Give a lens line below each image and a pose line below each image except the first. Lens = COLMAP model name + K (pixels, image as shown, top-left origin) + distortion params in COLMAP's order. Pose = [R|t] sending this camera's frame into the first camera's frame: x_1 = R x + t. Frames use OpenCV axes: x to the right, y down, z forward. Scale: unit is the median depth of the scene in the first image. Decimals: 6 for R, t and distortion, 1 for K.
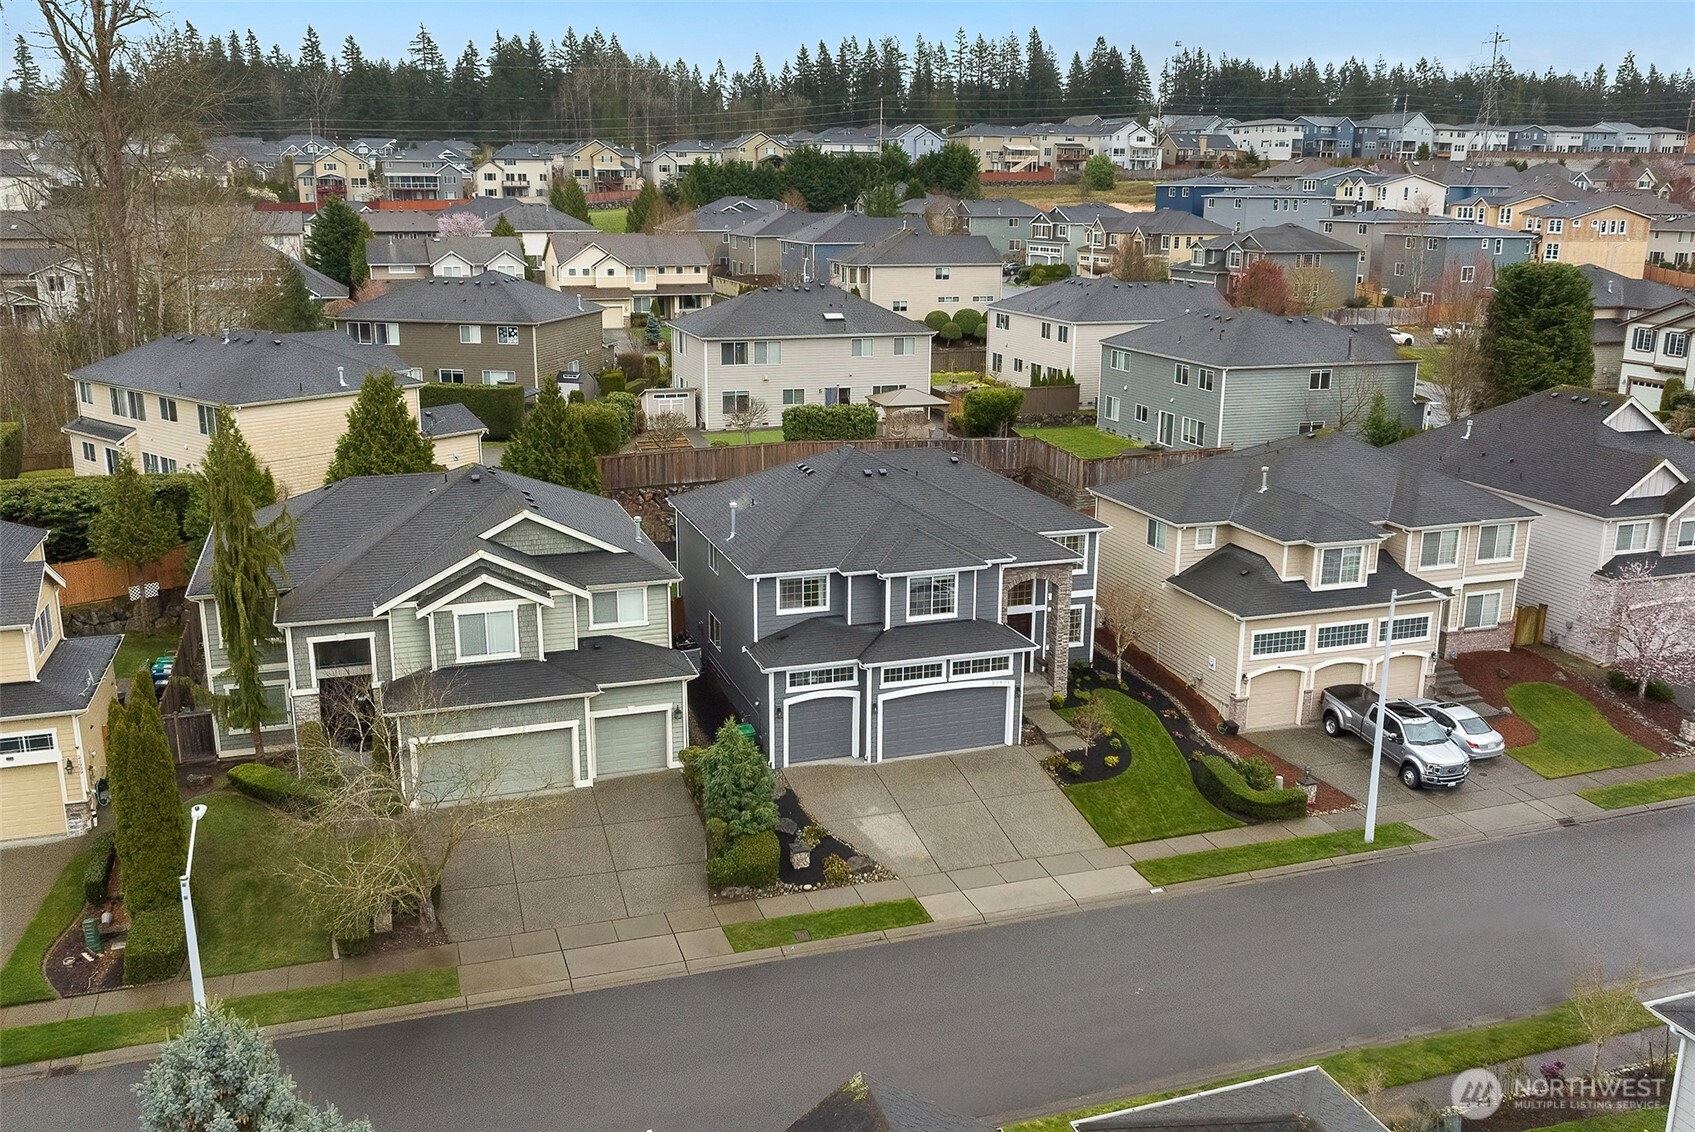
lens RADIAL K [[1432.9, 0, 847.5], [0, 1432.9, 568.3], [0, 0, 1]] dist [-0.004758, 0.003653]
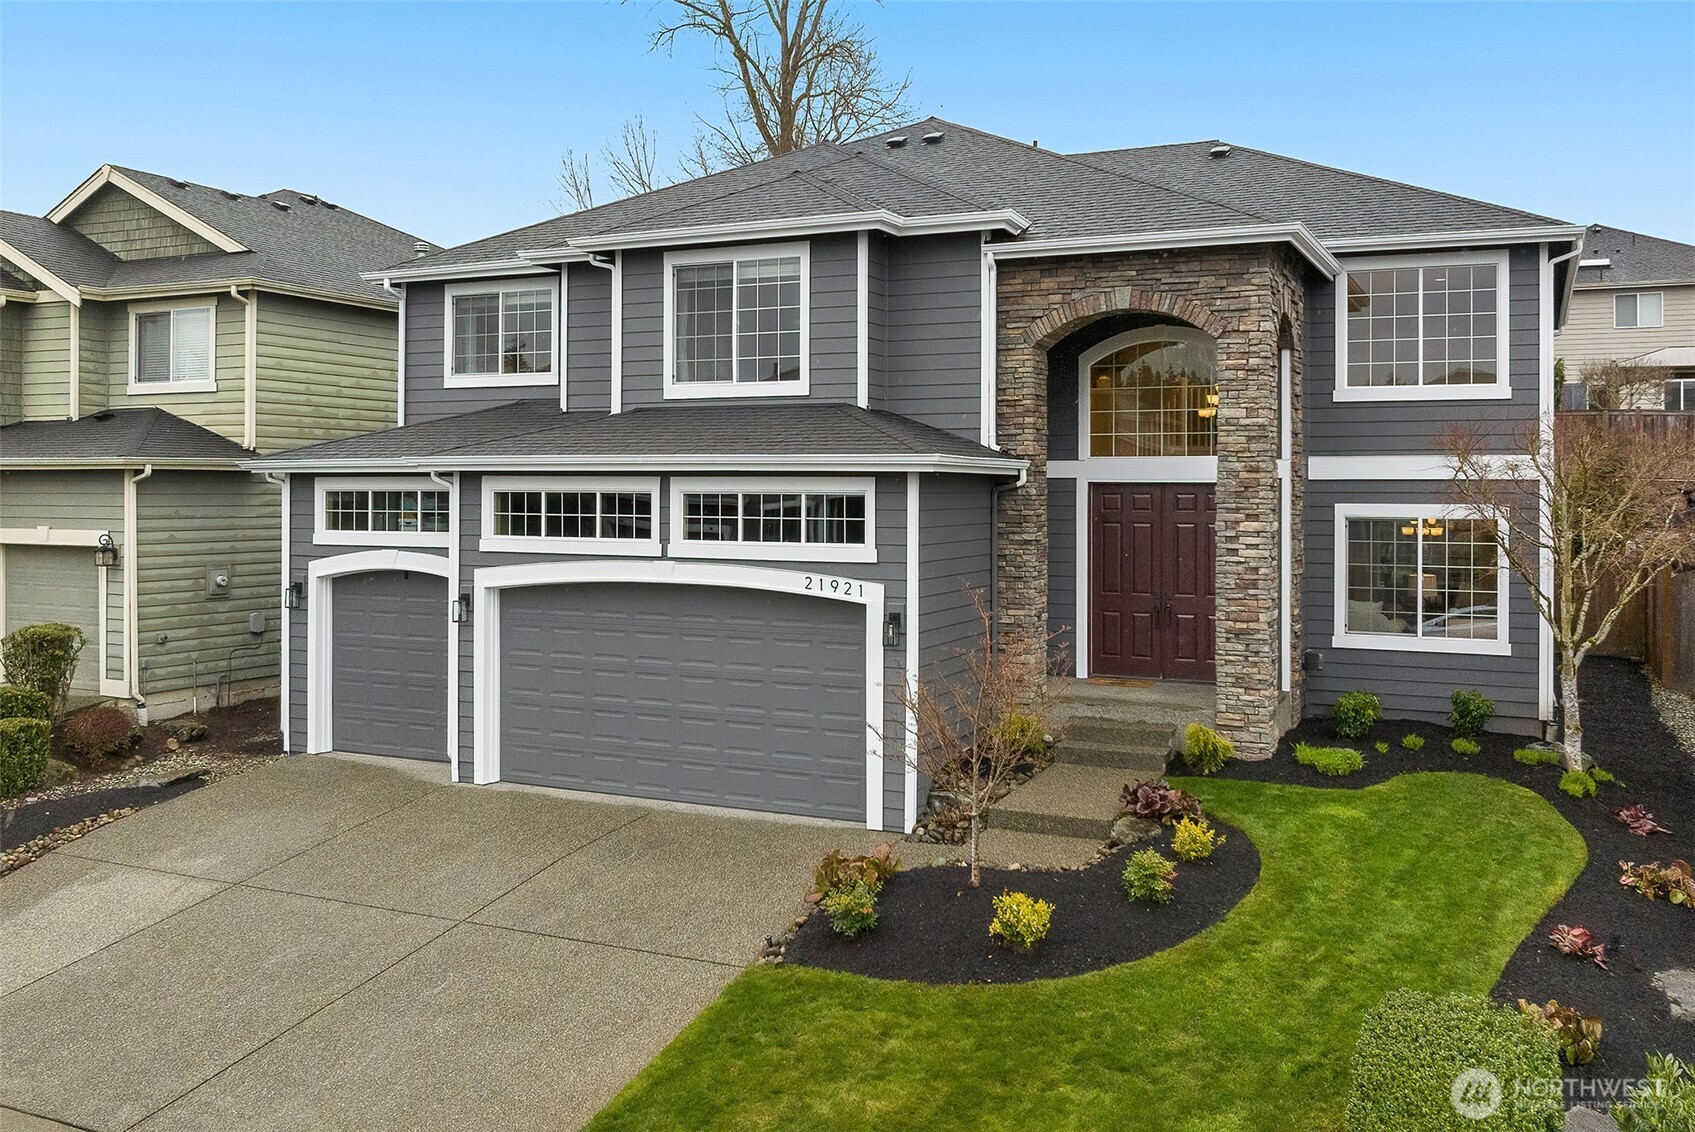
lens RADIAL K [[1432.9, 0, 851.0], [0, 1432.9, 560.9], [0, 0, 1]] dist [-0.004758, 0.003653]
pose [[0.716349, 0.031248, -0.697042, 0.314890], [-0.179944, 0.973477, -0.141288, 0.116359], [0.674139, 0.226640, 0.702972, 0.806555]]
